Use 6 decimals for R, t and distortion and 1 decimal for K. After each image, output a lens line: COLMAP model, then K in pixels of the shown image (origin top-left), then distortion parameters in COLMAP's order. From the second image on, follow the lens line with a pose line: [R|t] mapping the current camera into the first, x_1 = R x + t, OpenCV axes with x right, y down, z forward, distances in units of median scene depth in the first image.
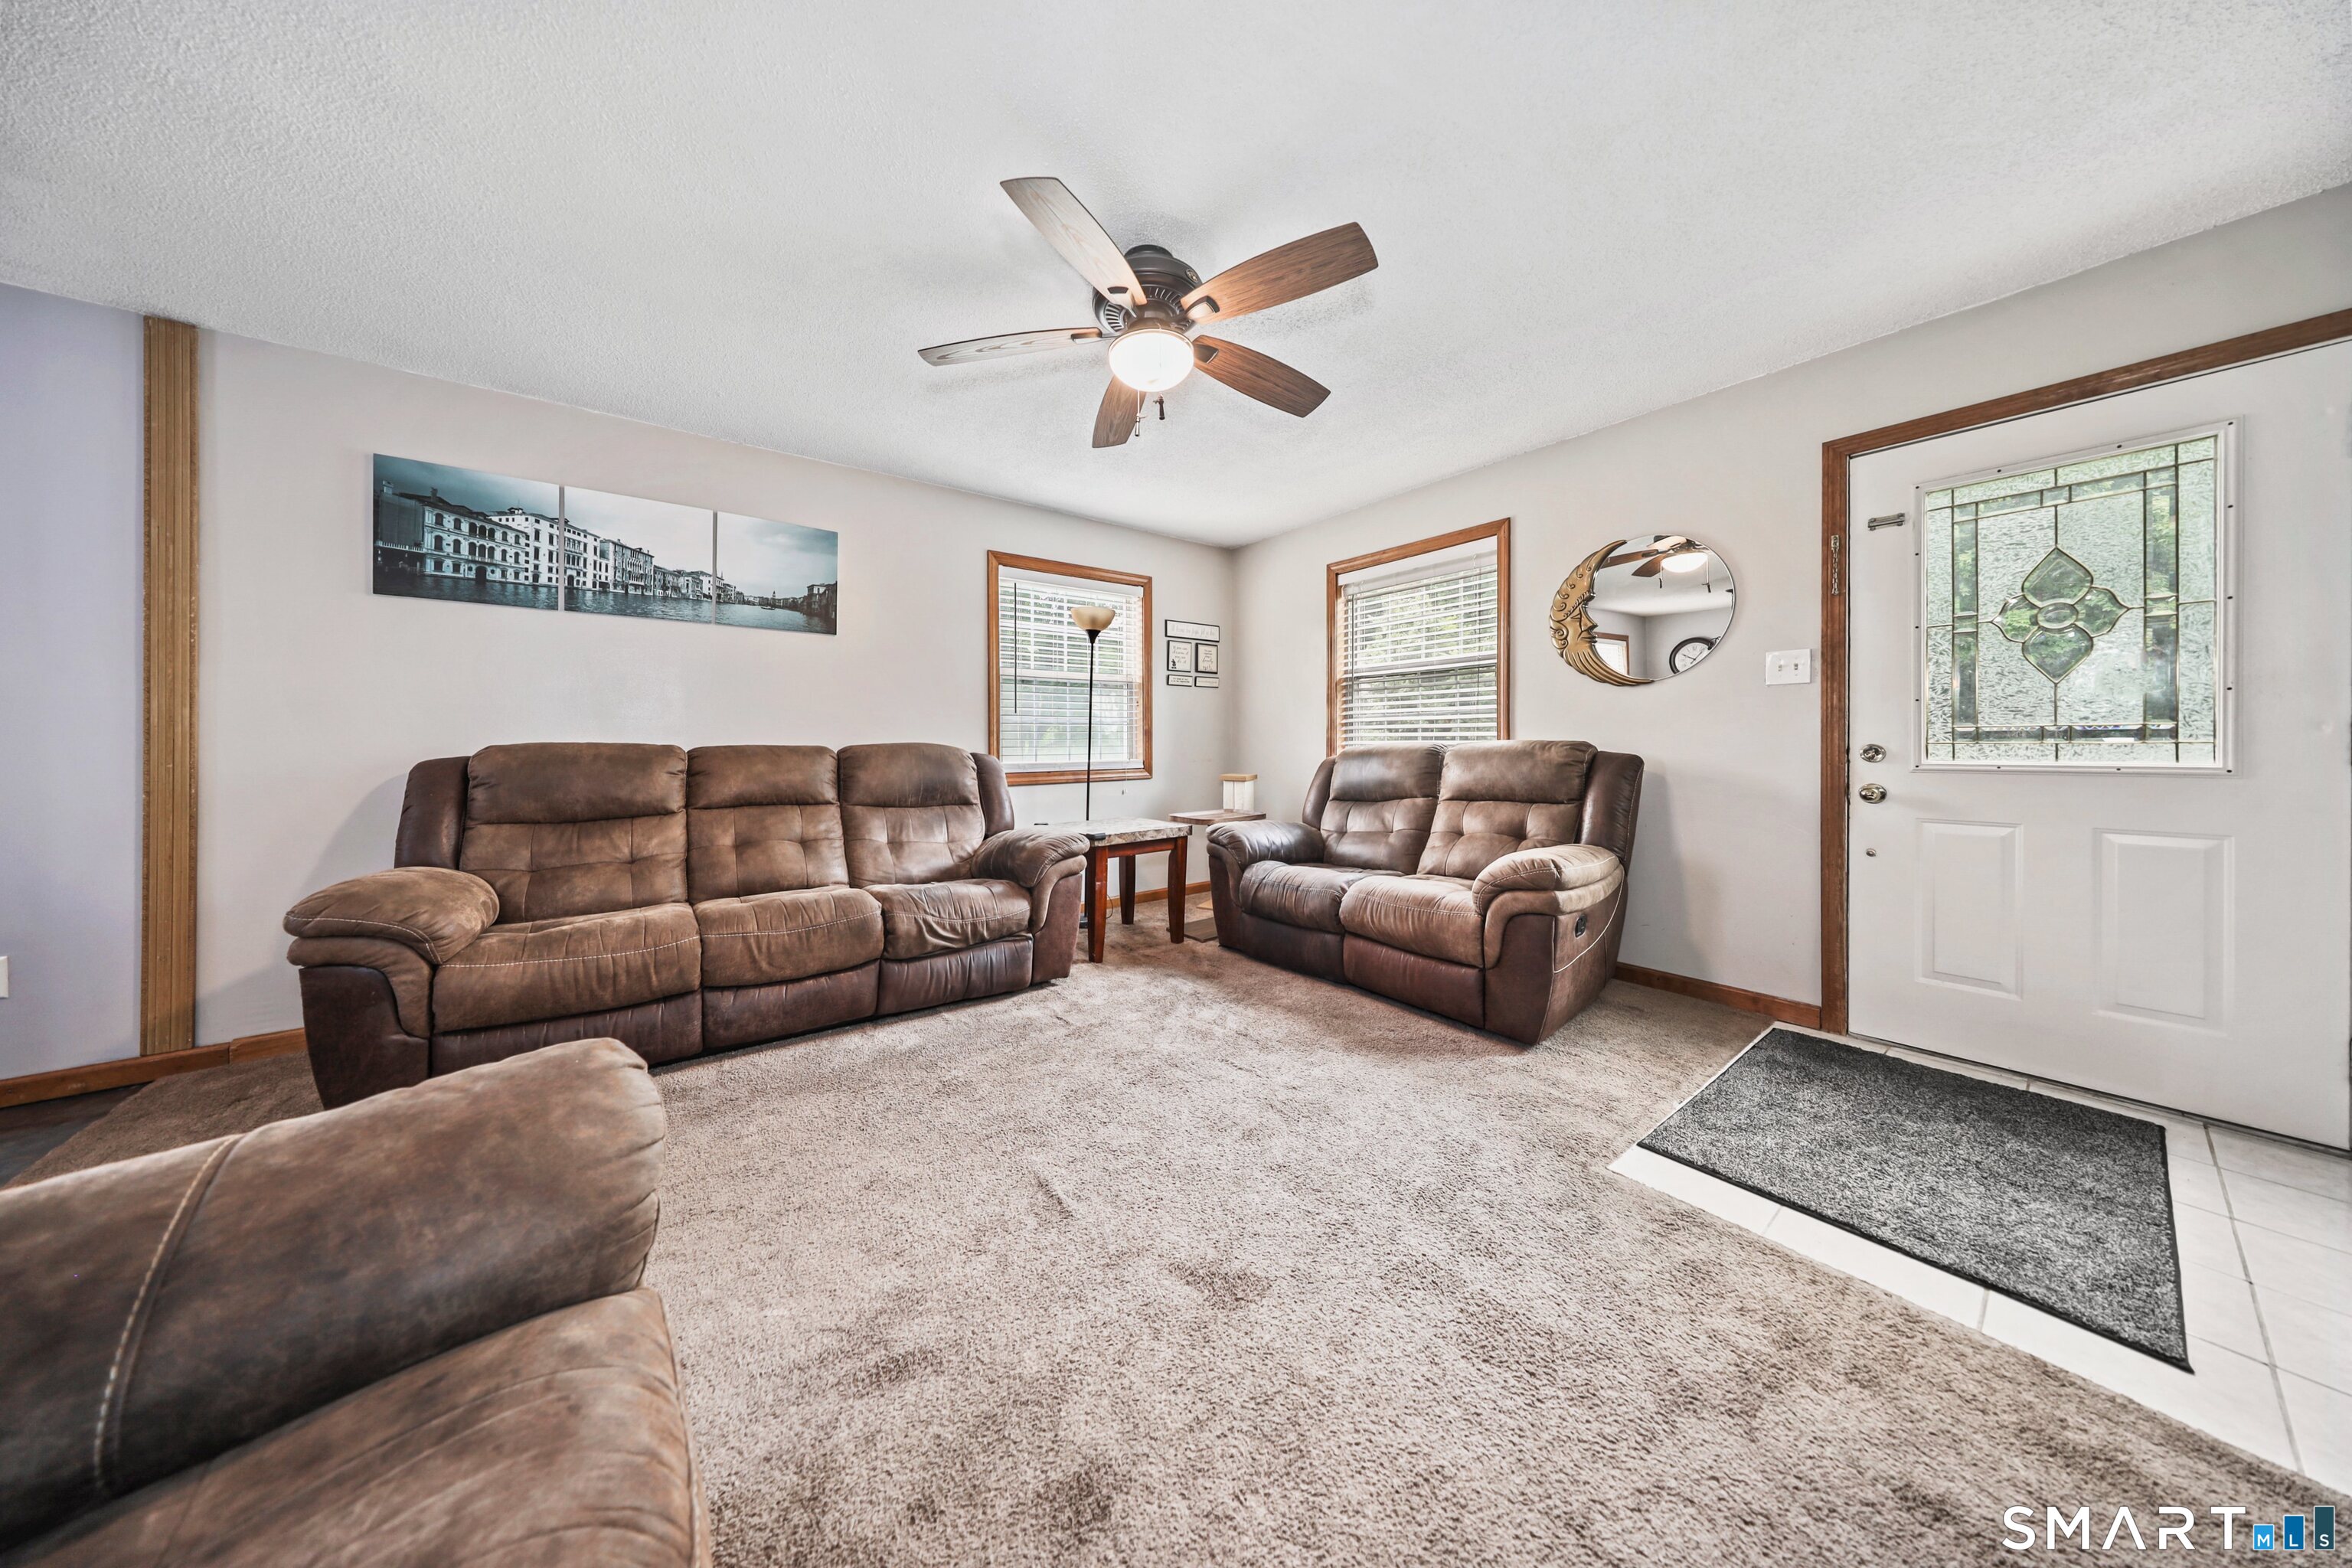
lens RADIAL K [[679.9, 0, 1169.6], [0, 679.9, 752.5], [0, 0, 1]] dist [0.000284, -0.000007]
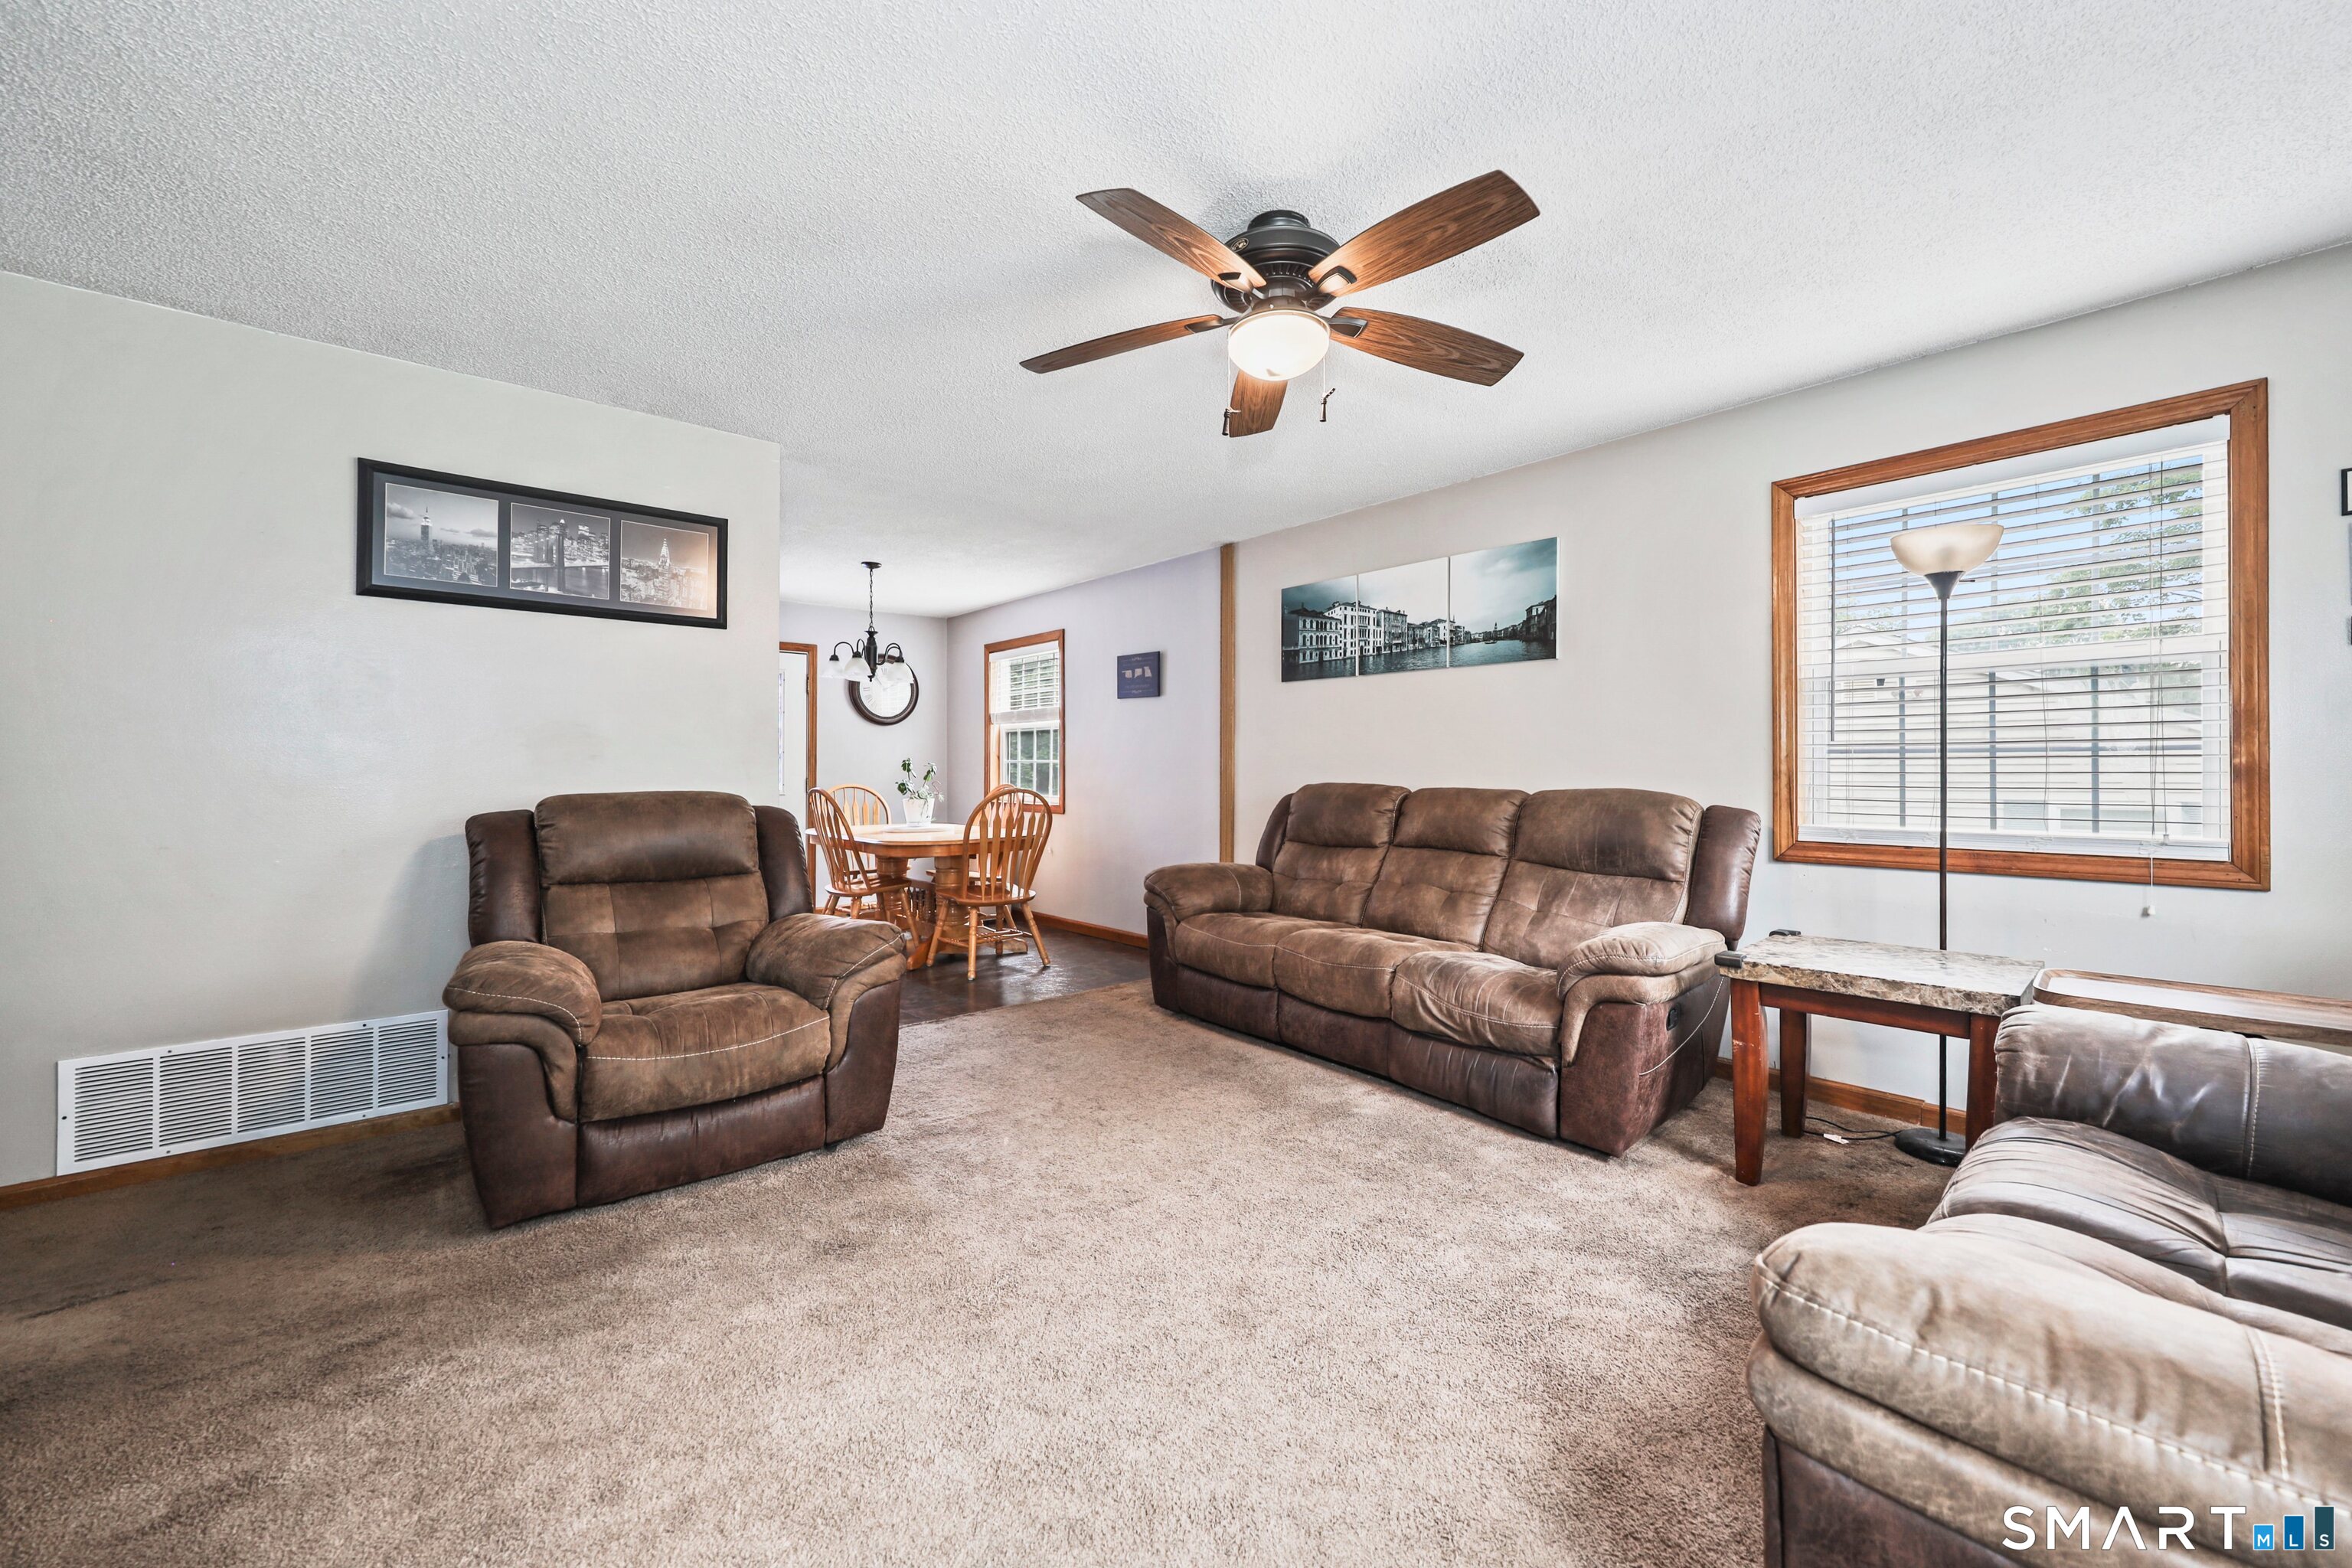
lens RADIAL K [[908.8, 0, 1176.7], [0, 908.8, 764.0], [0, 0, 1]] dist [0.001521, 0.000005]
pose [[0.086442, 0.001839, -0.996255, 0.694299], [-0.010886, 0.999940, 0.000901, -0.043711], [0.996197, 0.010768, 0.086457, 0.506734]]
